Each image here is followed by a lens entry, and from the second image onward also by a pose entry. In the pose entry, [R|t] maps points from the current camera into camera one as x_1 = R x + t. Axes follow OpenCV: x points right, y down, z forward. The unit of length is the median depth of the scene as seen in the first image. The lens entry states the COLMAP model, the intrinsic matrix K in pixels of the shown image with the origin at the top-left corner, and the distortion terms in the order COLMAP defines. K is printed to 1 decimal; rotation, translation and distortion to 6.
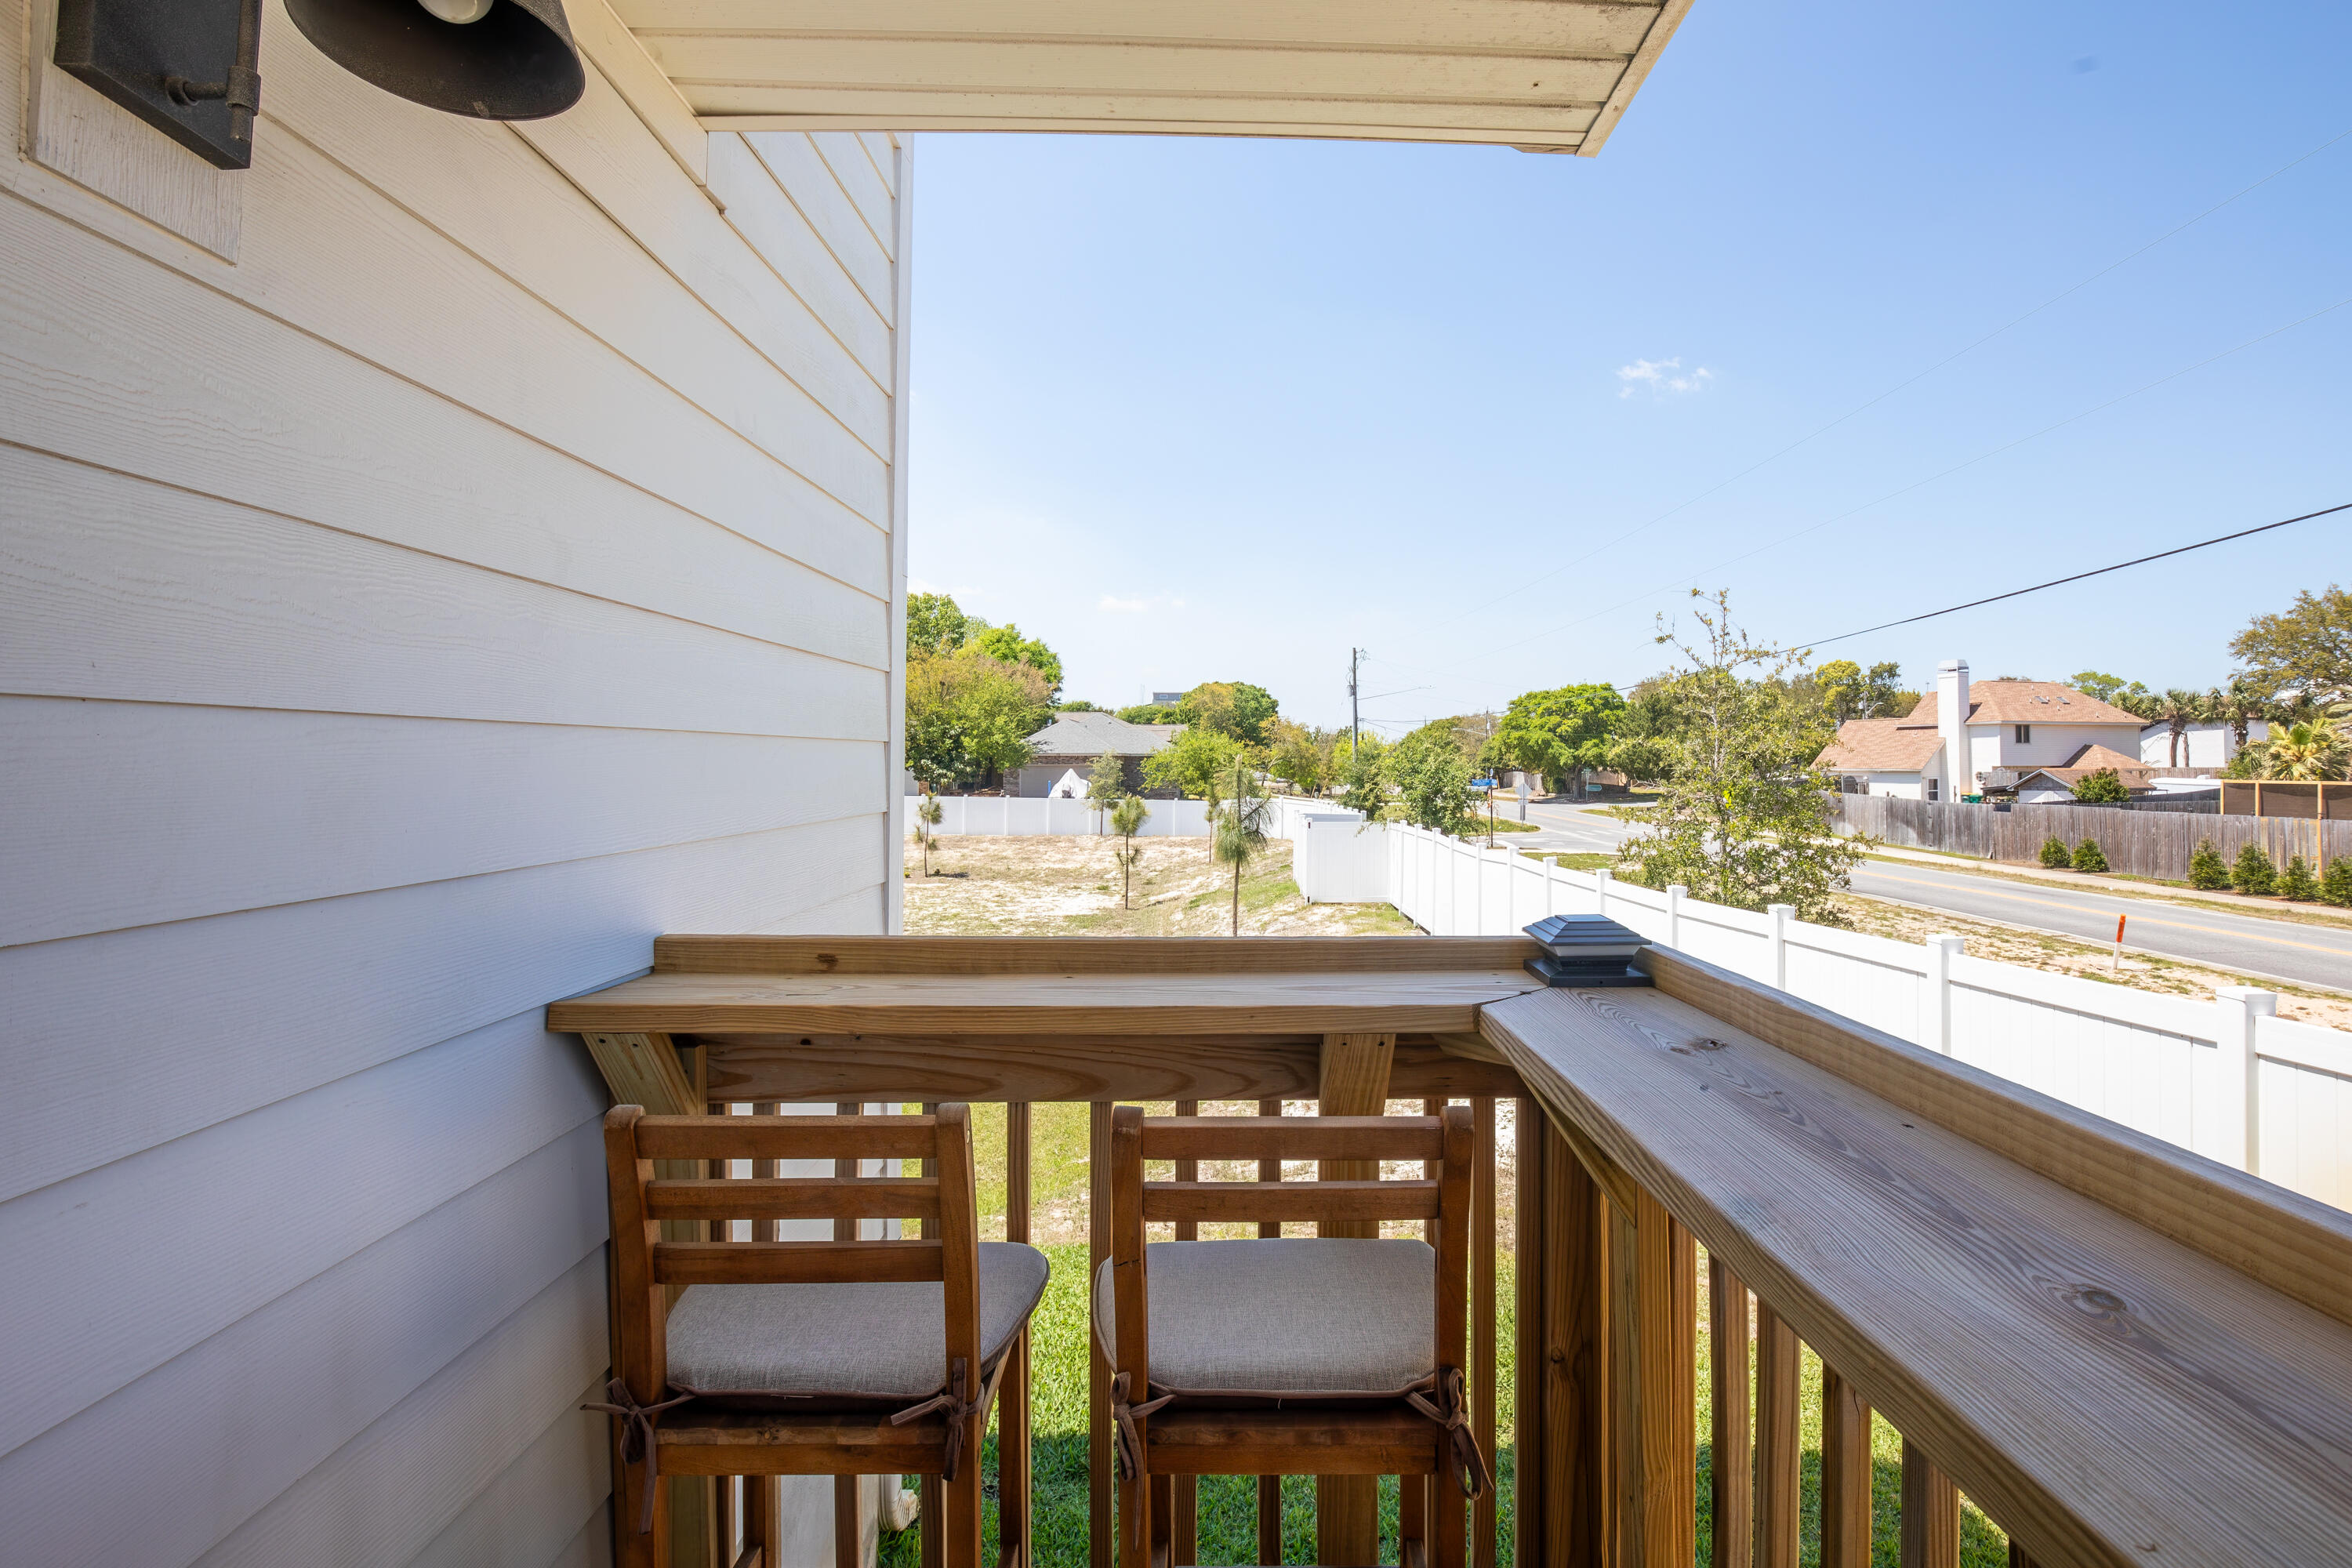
lens RADIAL K [[1403.1, 0, 1176.9], [0, 1403.1, 770.0], [0, 0, 1]] dist [-0.003358, 0.000764]
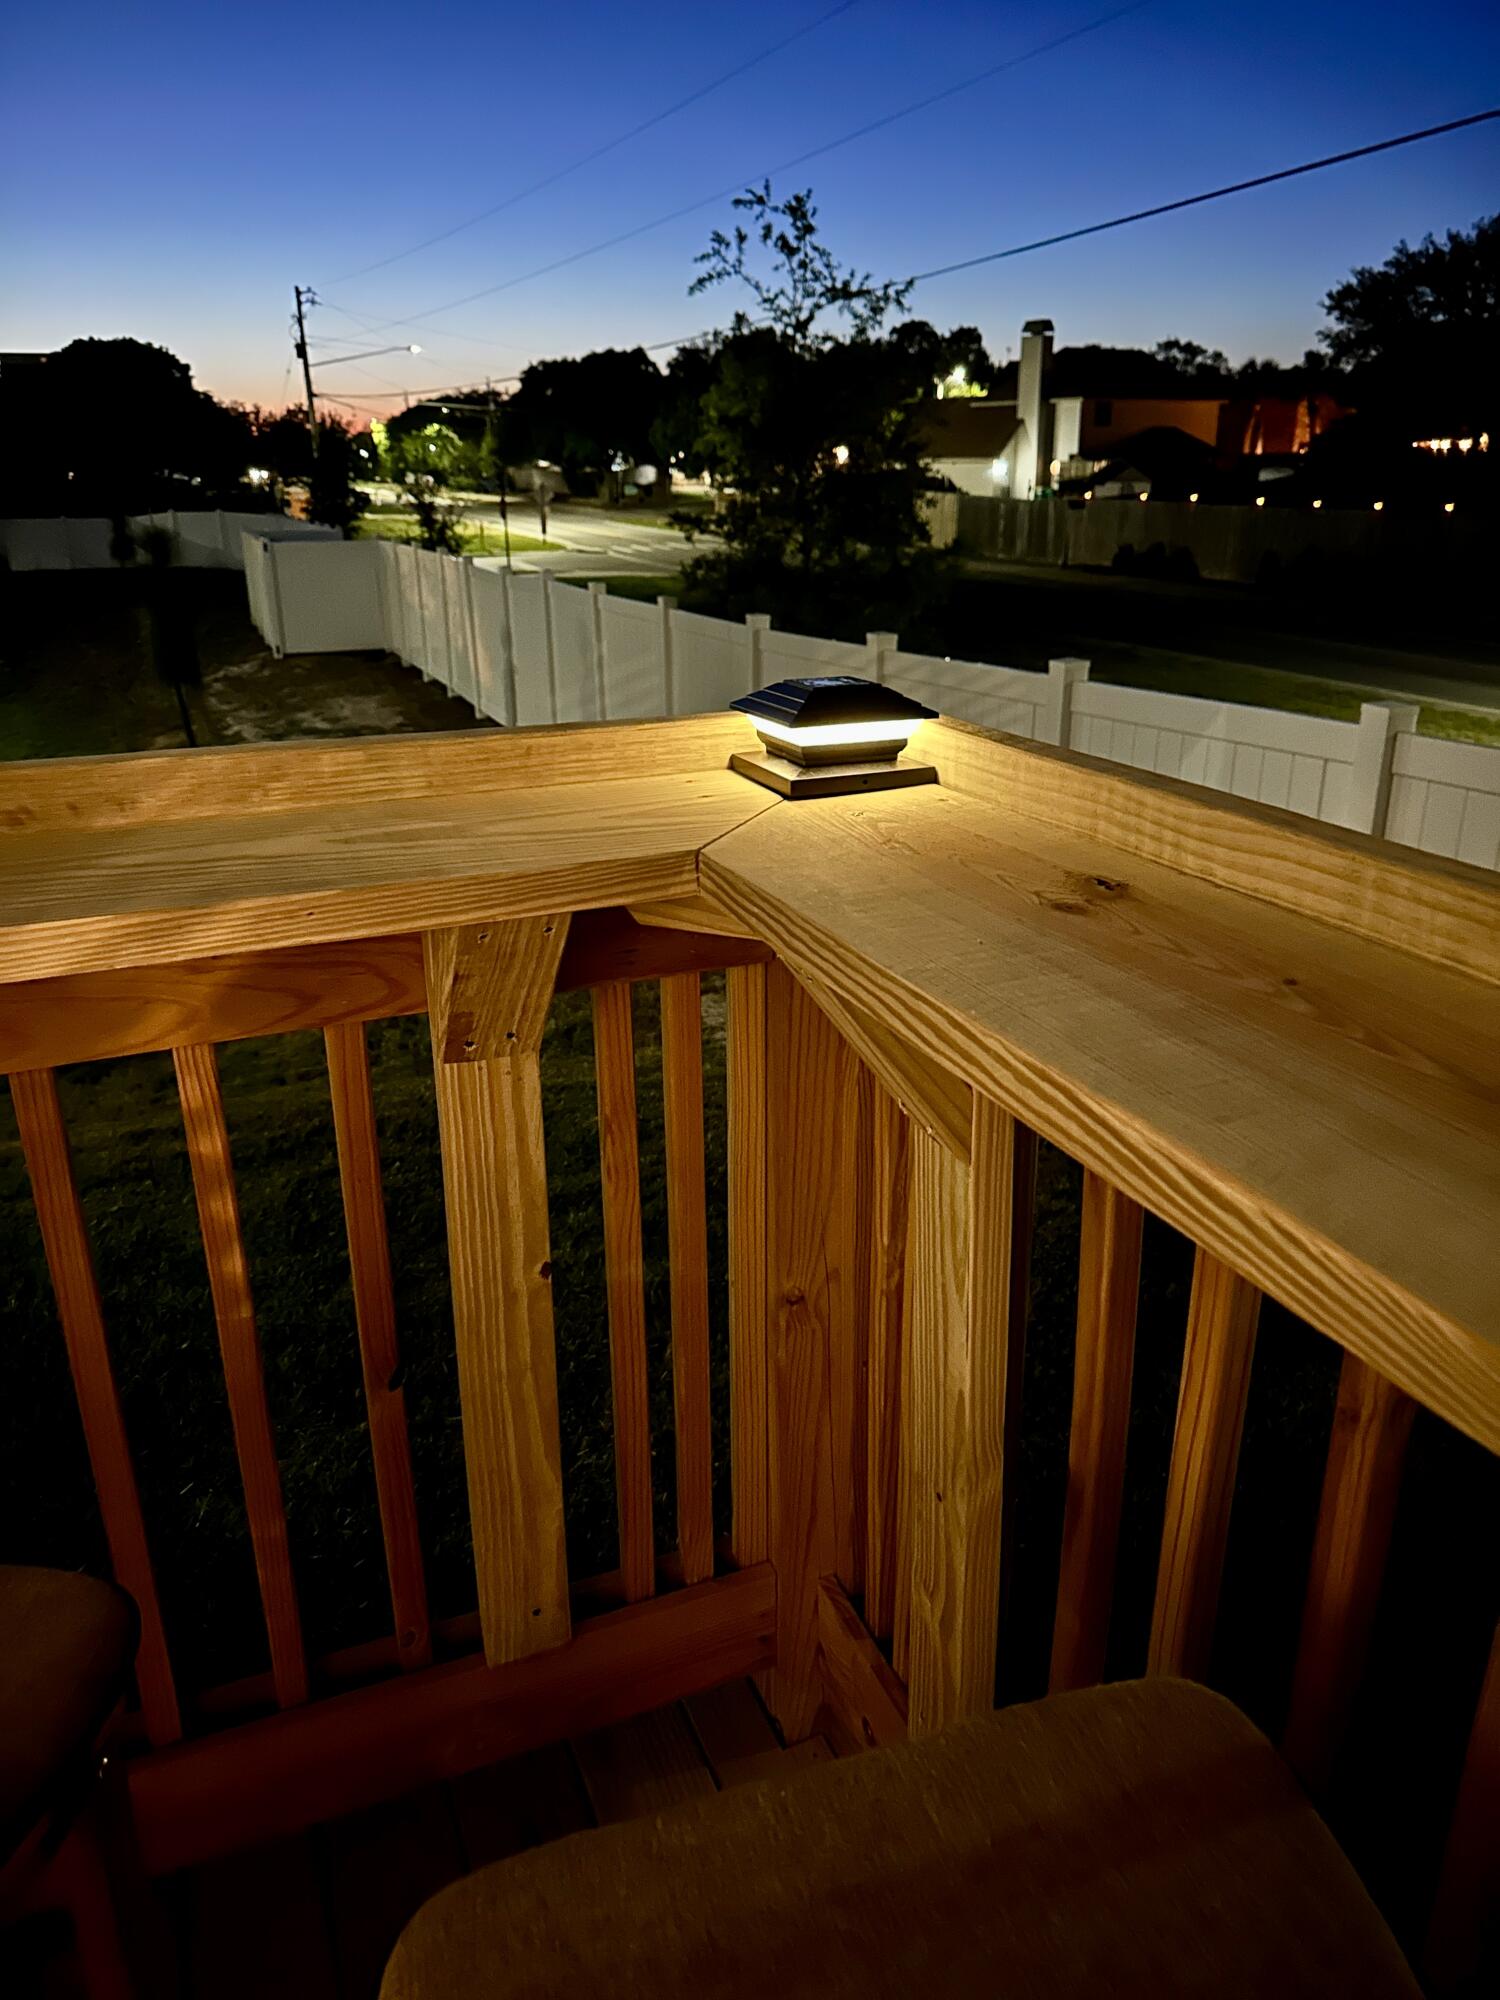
lens RADIAL K [[1377.9, 0, 750.0], [0, 1377.9, 1000.0], [0, 0, 1]] dist [0.006496, 0.001921]
pose [[0.899755, -0.164300, 0.404285, -0.009438], [0.012804, 0.935960, 0.351874, 0.010515], [-0.436207, -0.311424, 0.844238, 0.251494]]
